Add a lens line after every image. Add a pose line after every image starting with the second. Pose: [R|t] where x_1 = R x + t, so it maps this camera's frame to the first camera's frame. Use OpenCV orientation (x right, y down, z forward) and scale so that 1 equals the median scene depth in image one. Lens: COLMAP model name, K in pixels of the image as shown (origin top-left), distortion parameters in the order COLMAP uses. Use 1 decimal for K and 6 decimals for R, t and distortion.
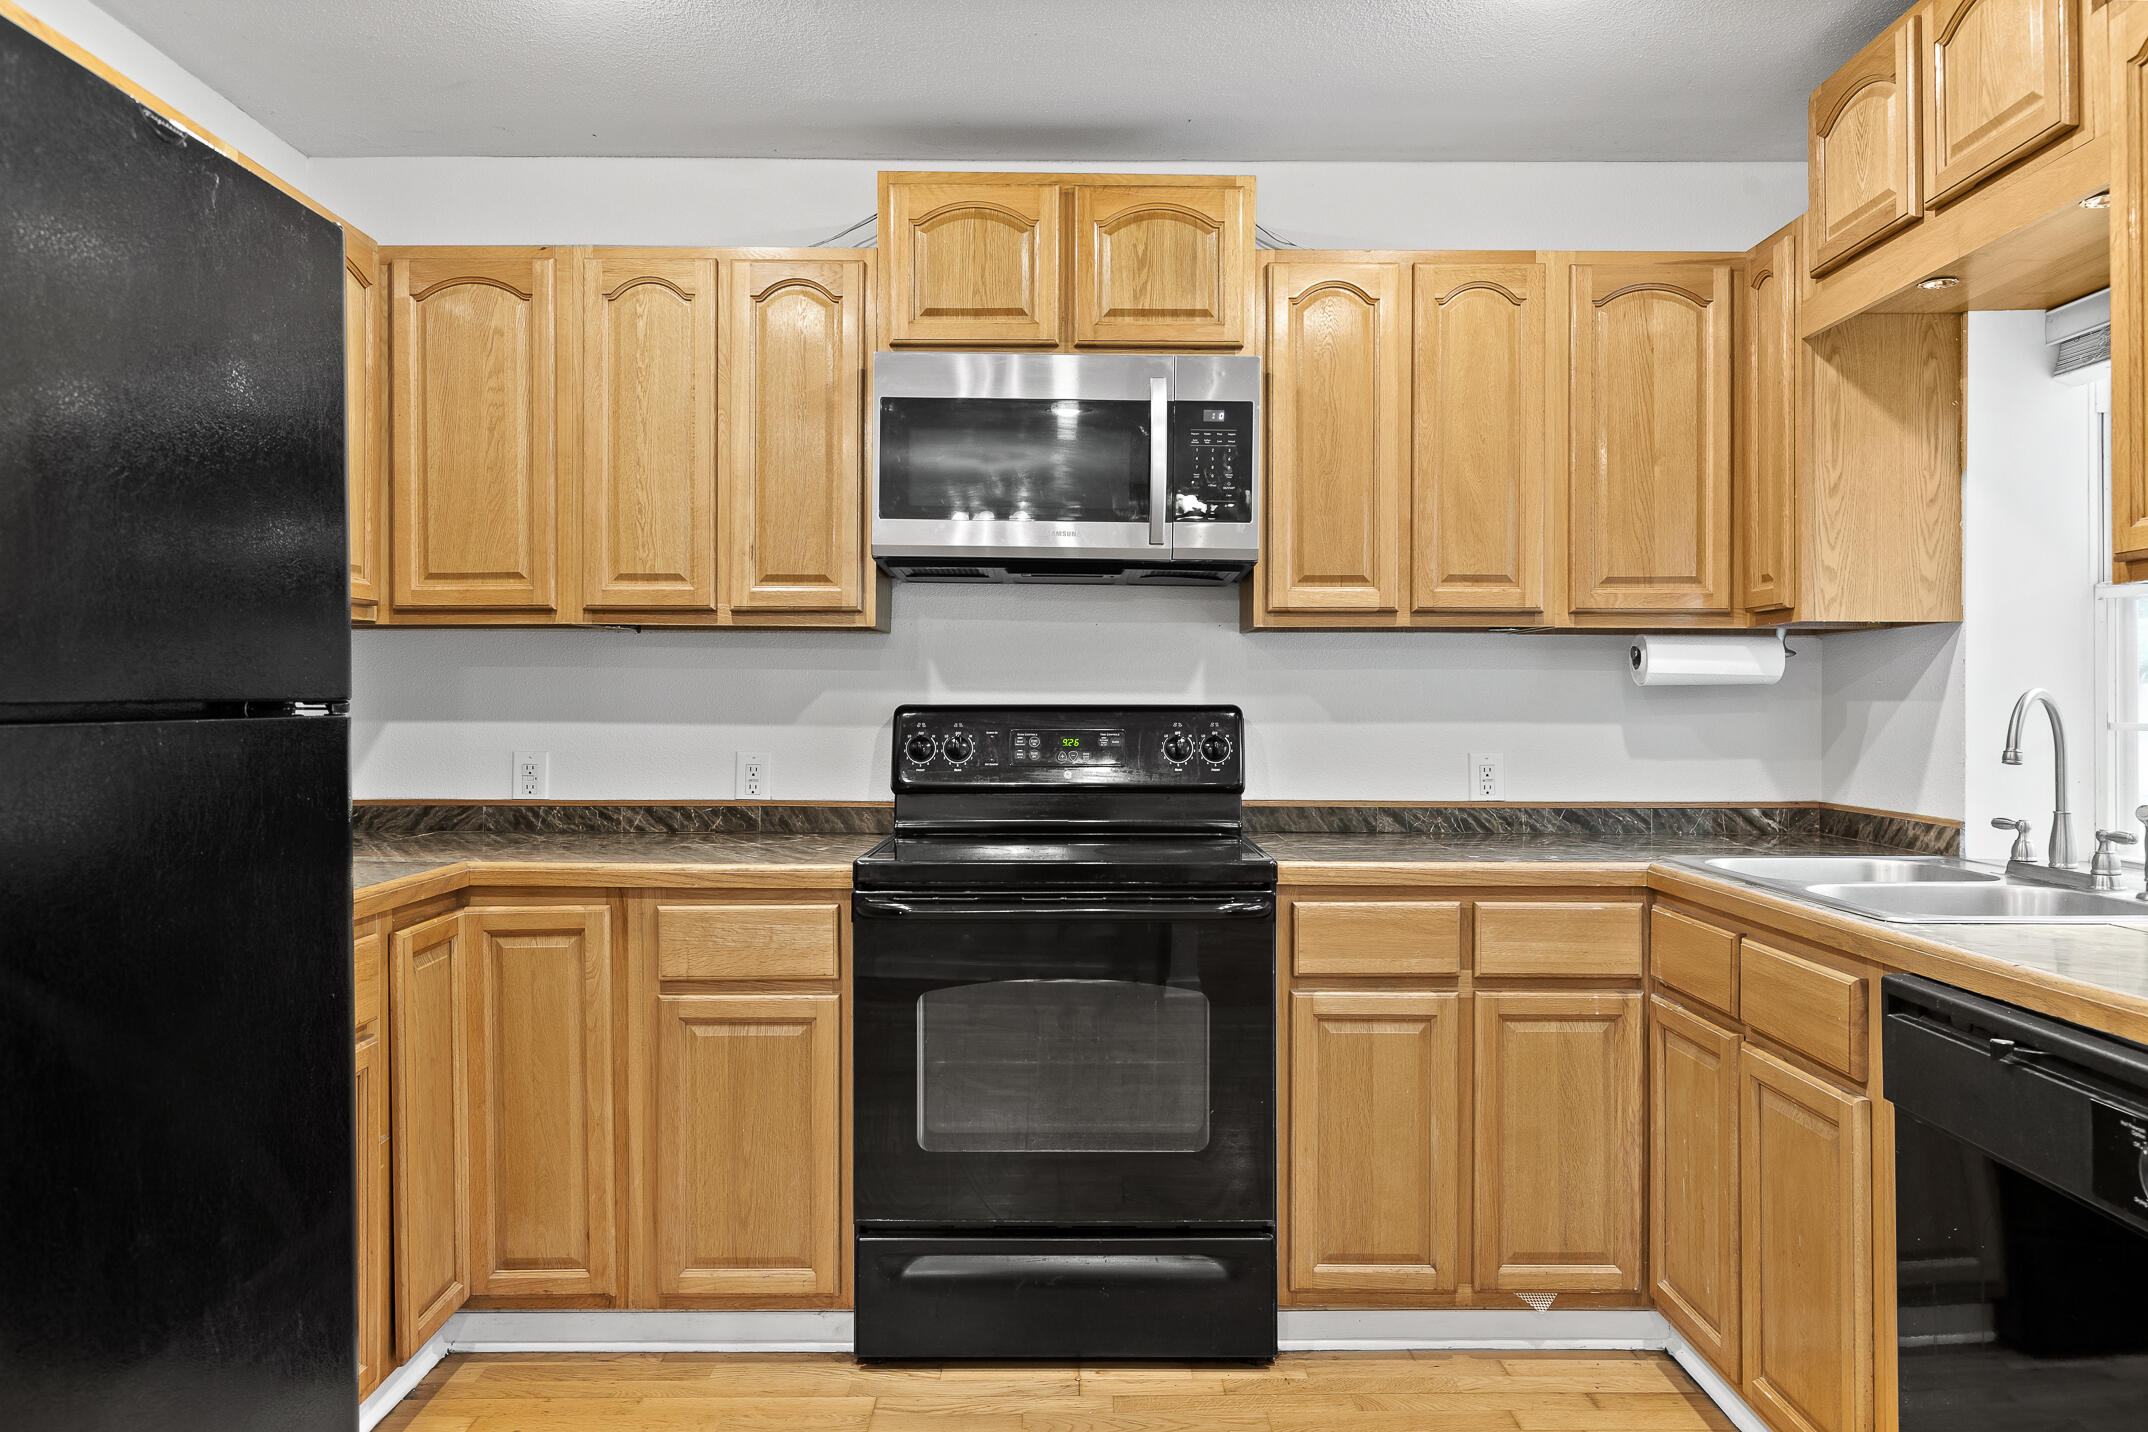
lens RADIAL K [[1410.2, 0, 1077.8], [0, 1410.2, 704.9], [0, 0, 1]] dist [0.005042, 0.003605]
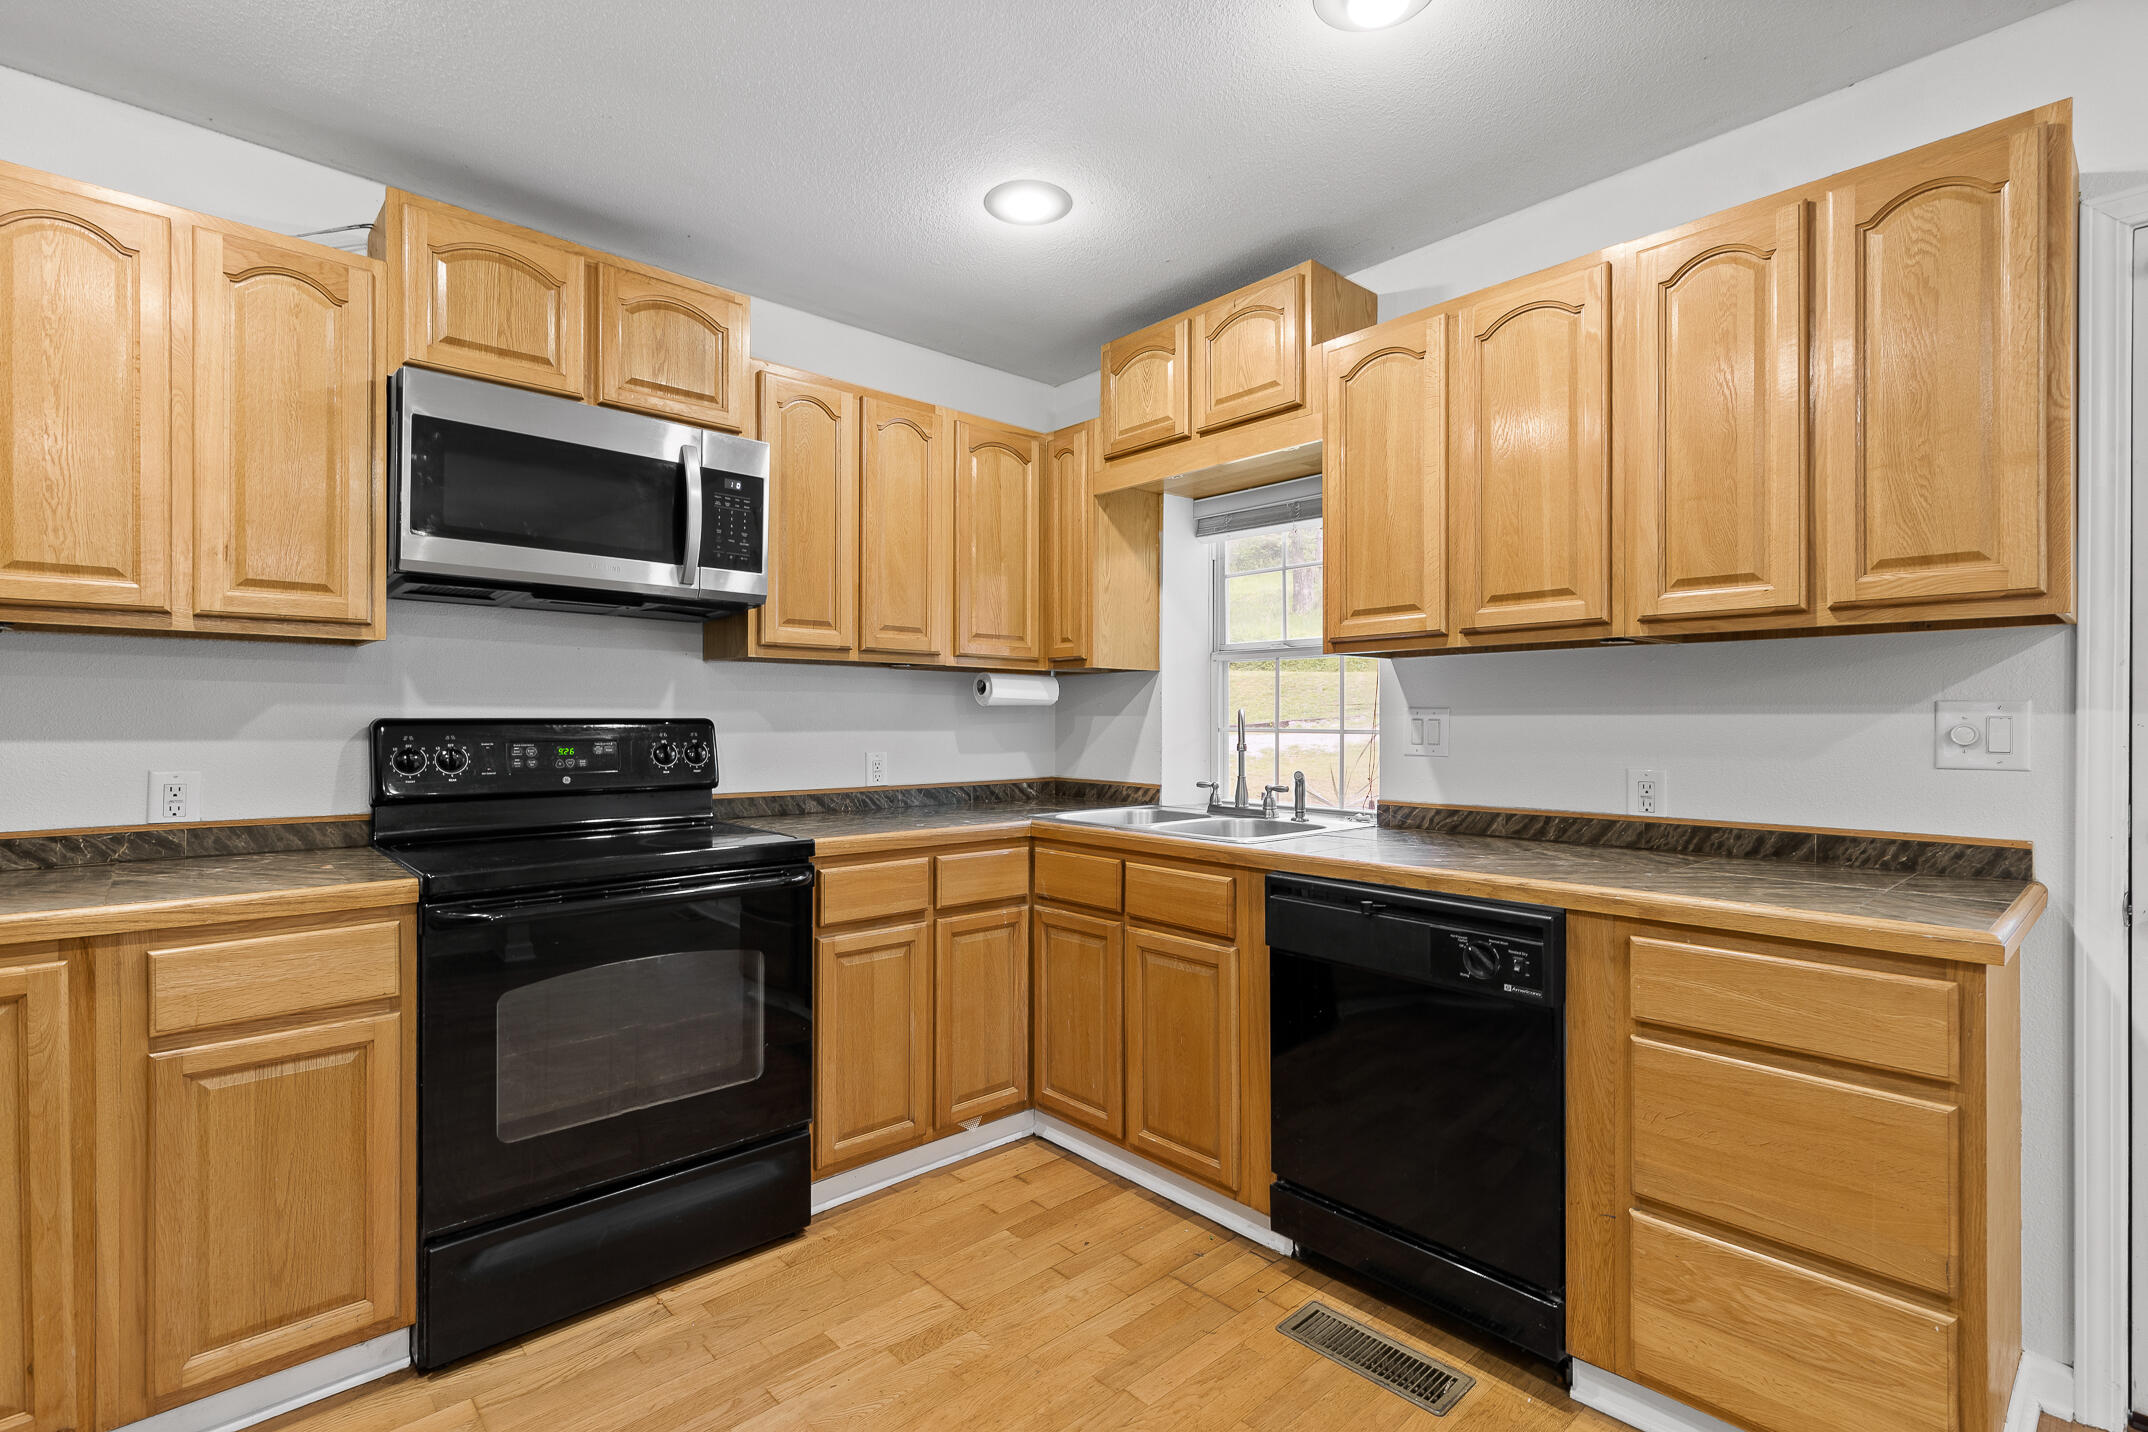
lens RADIAL K [[976.9, 0, 1022.7], [0, 976.9, 723.1], [0, 0, 1]] dist [0.013744, -0.001958]
pose [[0.753549, -0.003971, 0.657380, -0.289725], [0.000886, 0.999987, 0.005025, 0.000172], [-0.657391, -0.003204, 0.753543, 0.193164]]
